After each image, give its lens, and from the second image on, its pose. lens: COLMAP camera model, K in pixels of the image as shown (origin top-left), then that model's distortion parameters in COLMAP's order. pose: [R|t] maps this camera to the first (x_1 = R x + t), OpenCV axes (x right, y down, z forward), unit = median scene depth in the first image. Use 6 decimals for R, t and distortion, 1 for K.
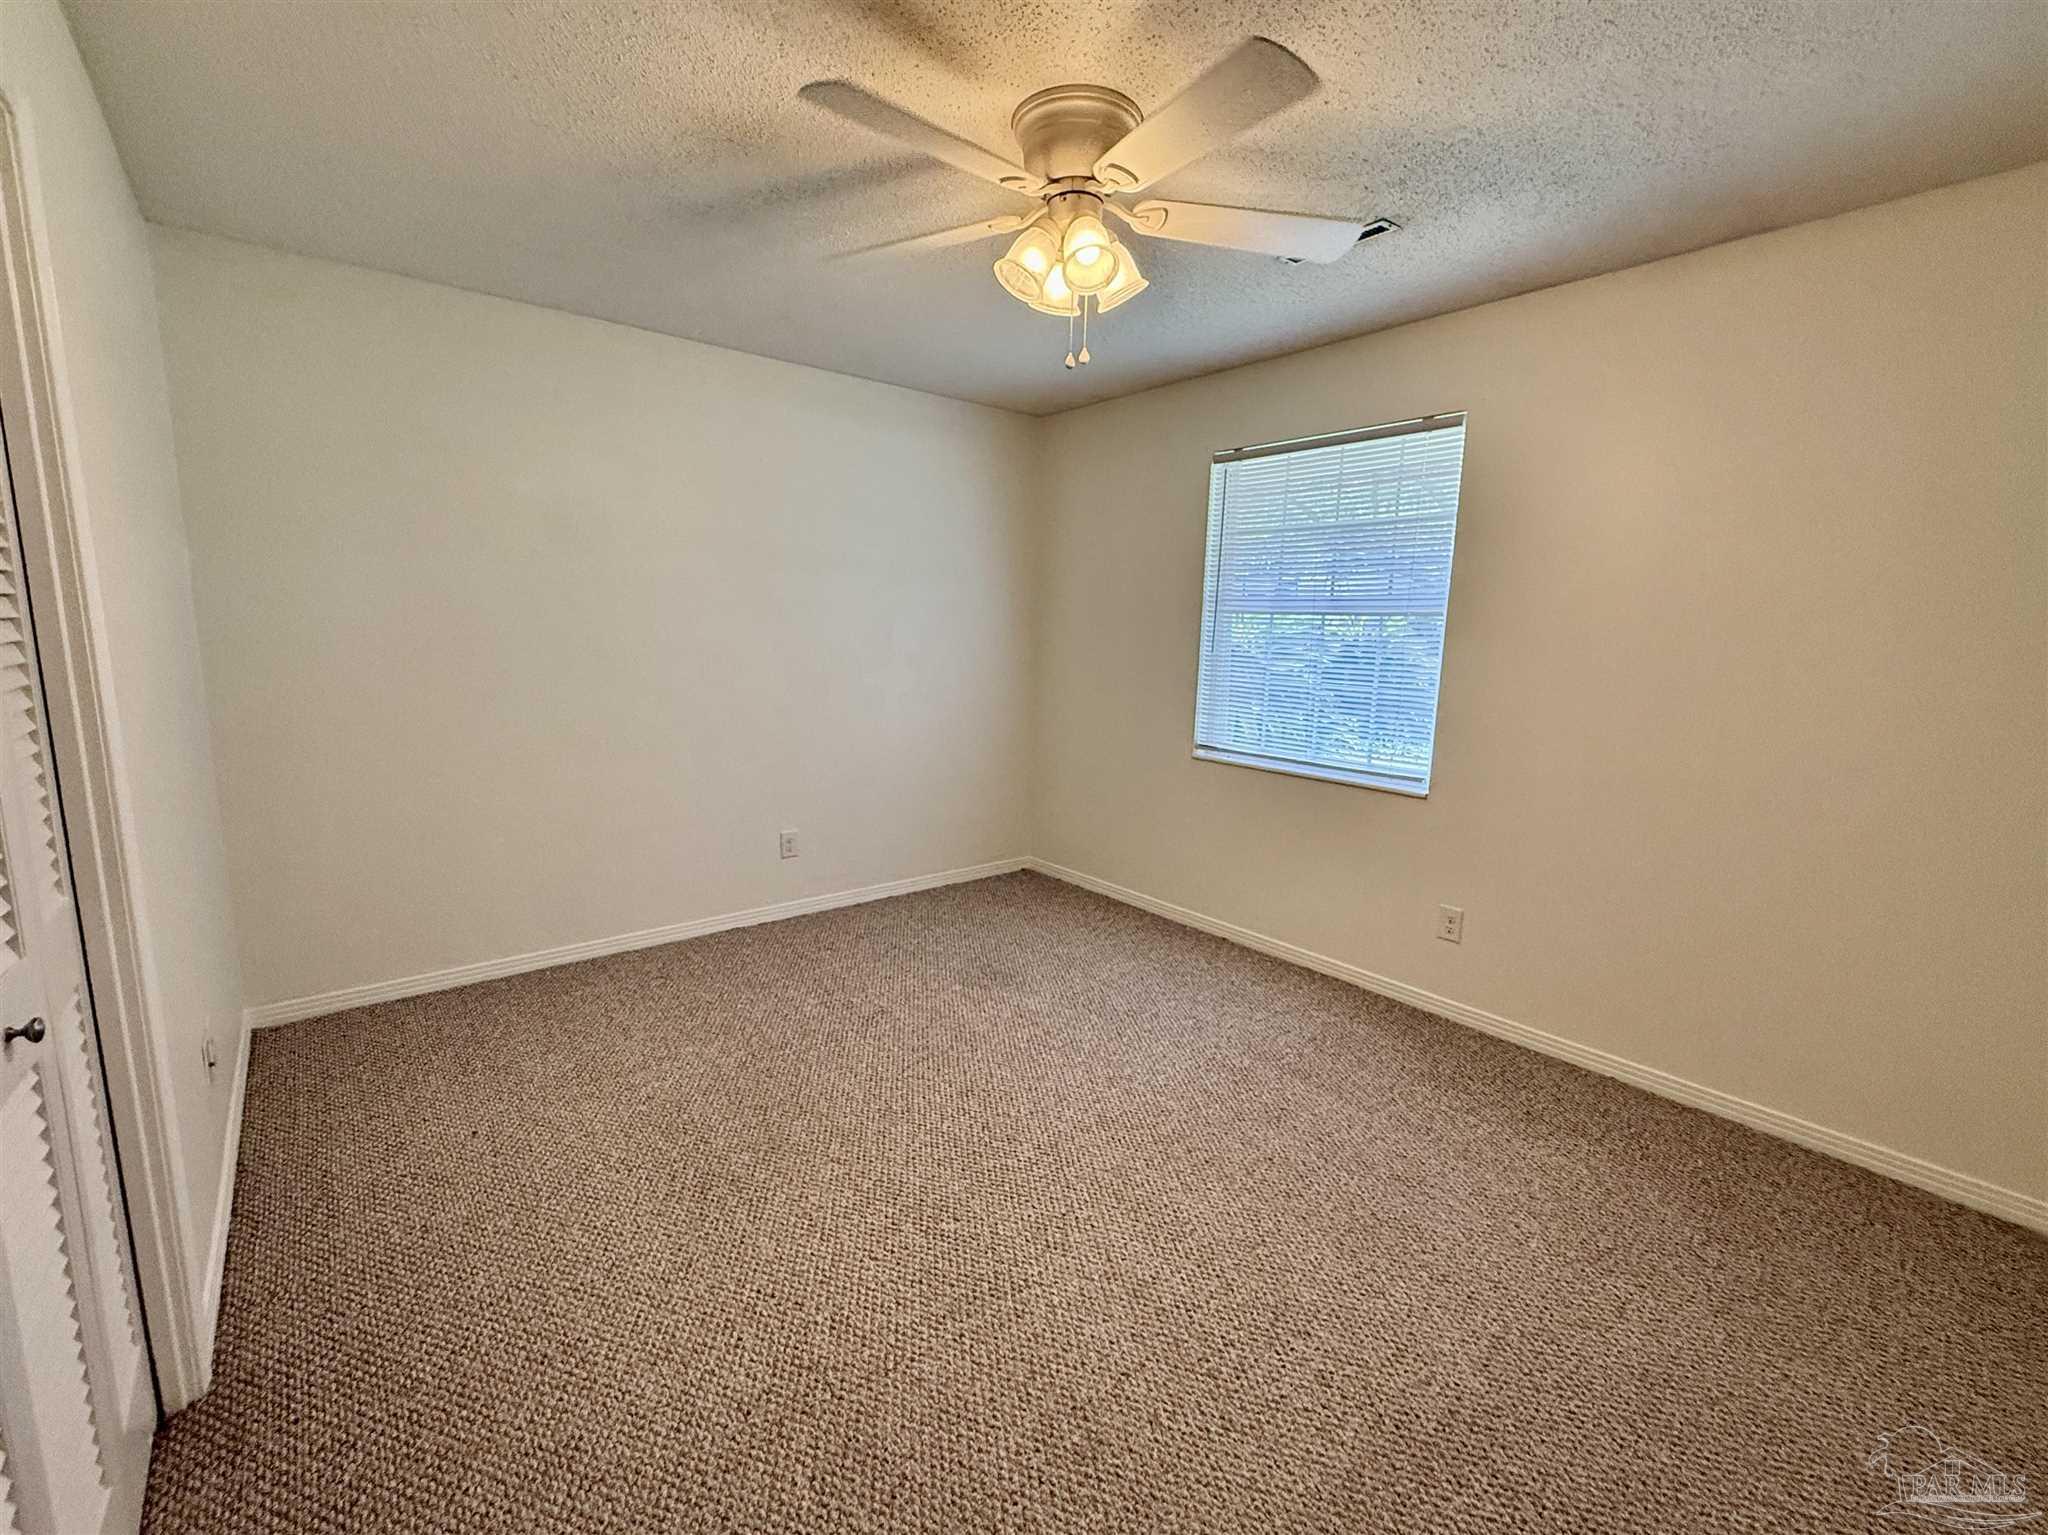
lens RADIAL K [[864.6, 0, 1024.0], [0, 864.6, 767.5], [0, 0, 1]] dist [-0.000570, 0.000233]
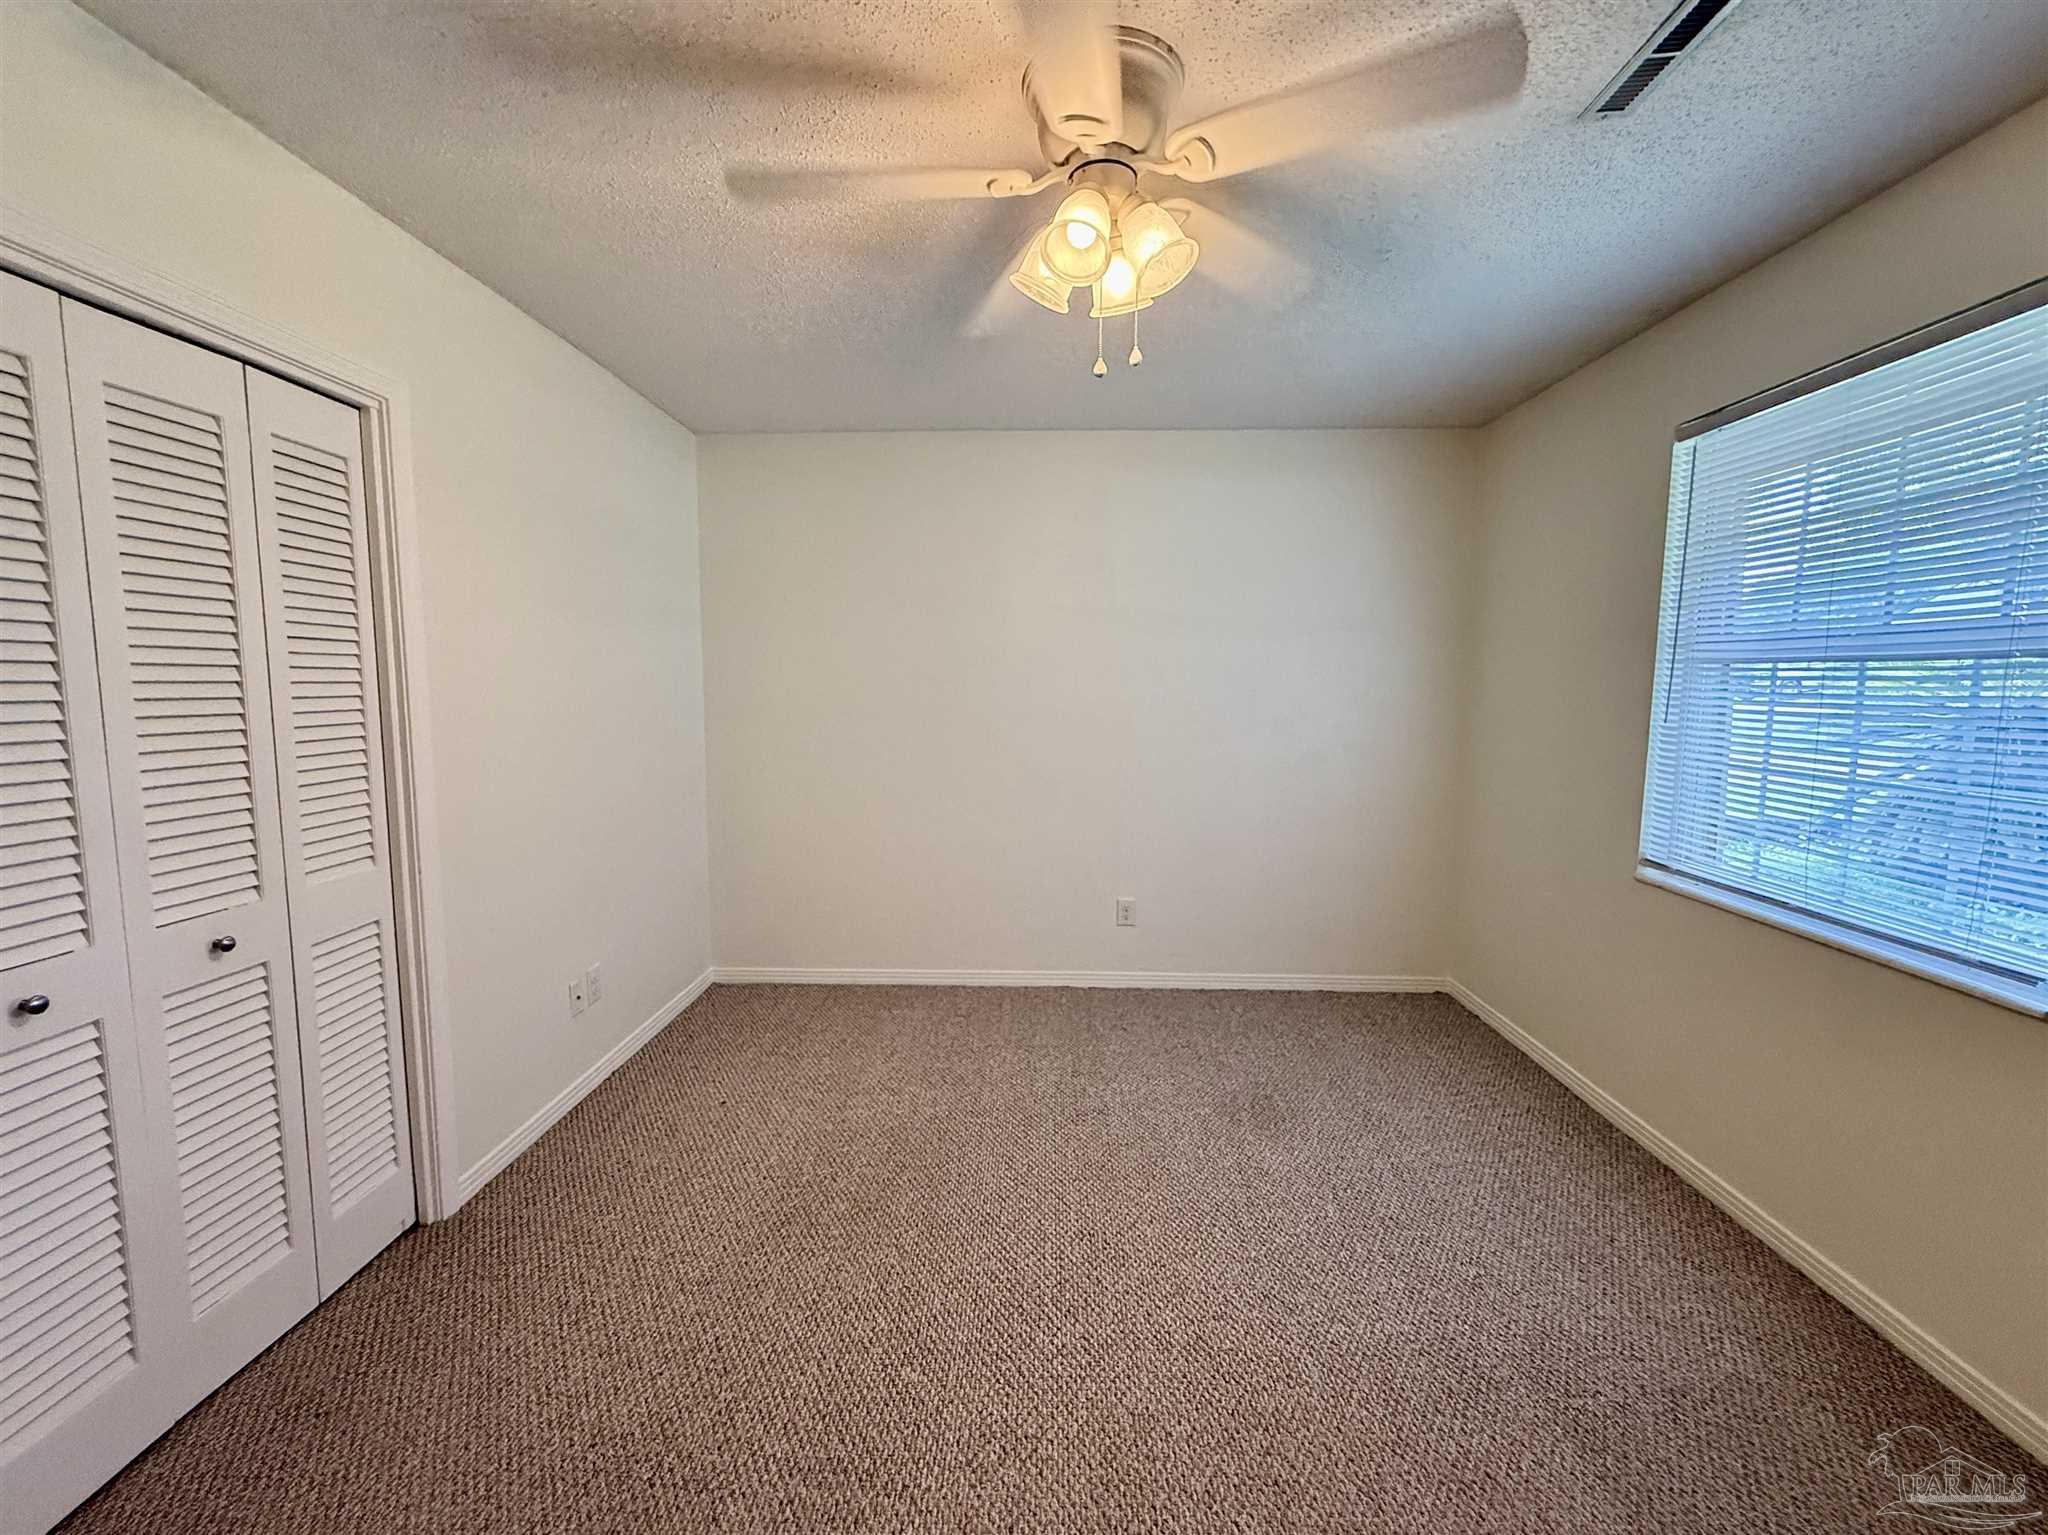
lens RADIAL K [[849.1, 0, 1024.0], [0, 849.1, 767.5], [0, 0, 1]] dist [-0.000233, 0.000013]
pose [[0.751051, 0.046333, -0.658617, 0.281034], [-0.092603, 0.995067, -0.035597, -0.030881], [0.653718, 0.087725, 0.751636, 0.197948]]
